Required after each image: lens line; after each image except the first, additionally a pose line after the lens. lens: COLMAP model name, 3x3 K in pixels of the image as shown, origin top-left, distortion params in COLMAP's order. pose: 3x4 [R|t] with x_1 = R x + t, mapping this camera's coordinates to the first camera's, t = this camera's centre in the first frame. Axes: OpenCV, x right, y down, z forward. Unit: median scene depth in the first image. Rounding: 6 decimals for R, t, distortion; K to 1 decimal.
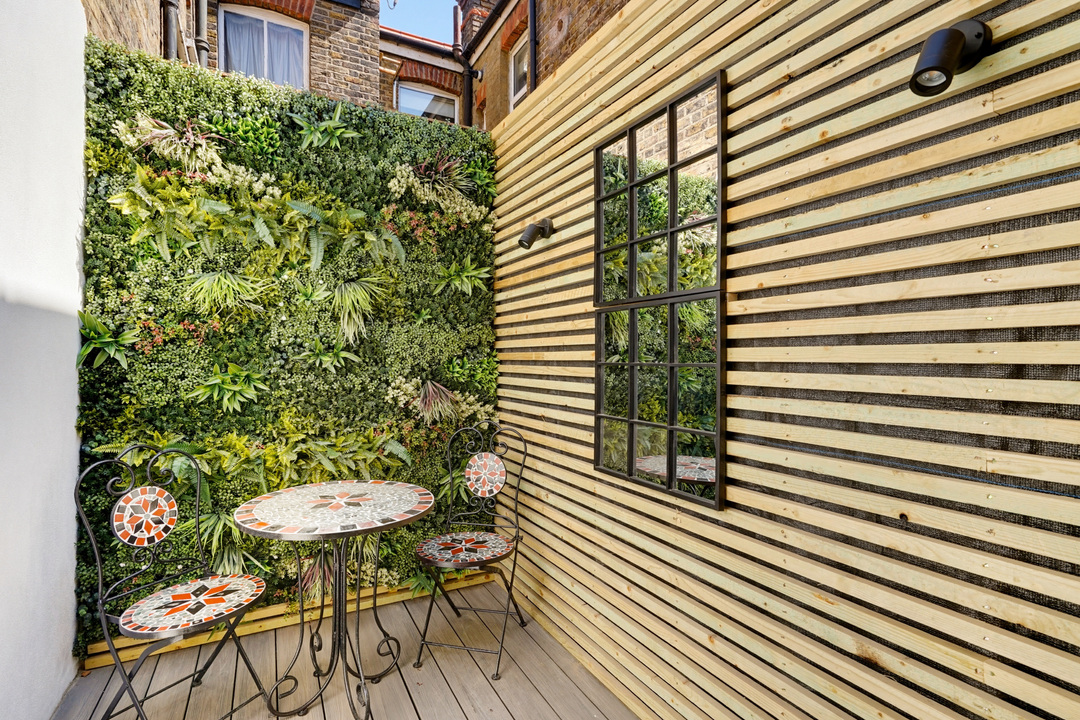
lens RADIAL K [[524.6, 0, 544.3], [0, 524.6, 360.6], [0, 0, 1]] dist [0.001569, 0.001333]
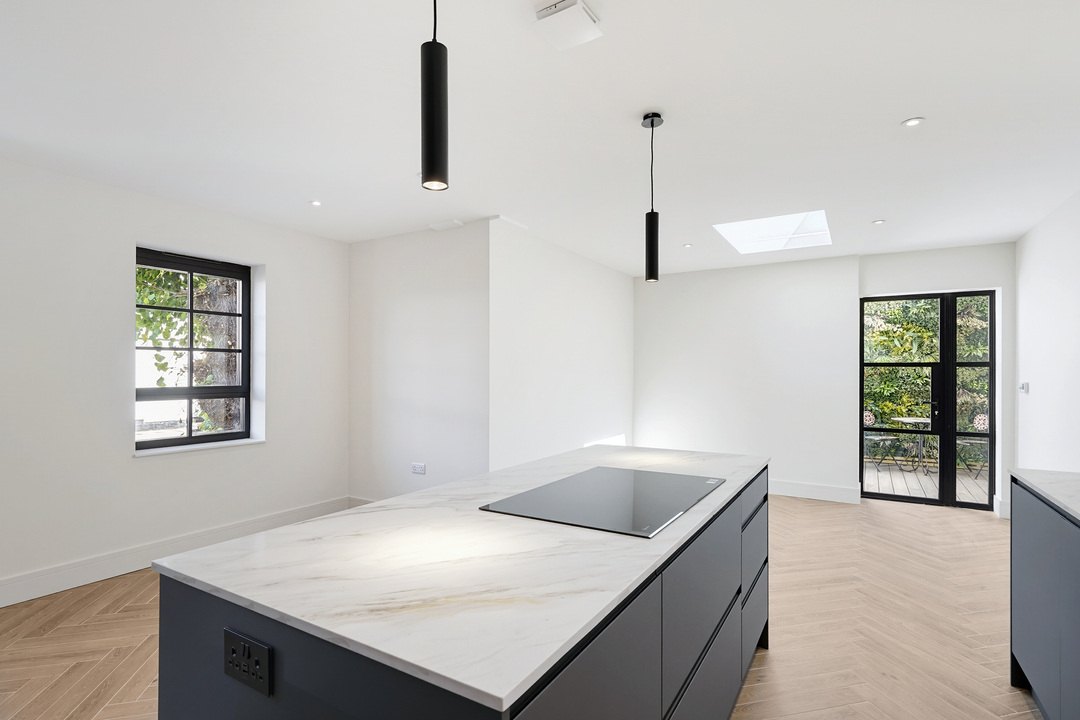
lens RADIAL K [[524.6, 0, 535.5], [0, 524.6, 374.0], [0, 0, 1]] dist [0.001569, 0.001333]
pose [[0.508830, 0.002175, -0.860864, 1.171592], [-0.000254, 0.999997, 0.002376, -0.051126], [0.860867, -0.000991, 0.508829, -2.679179]]
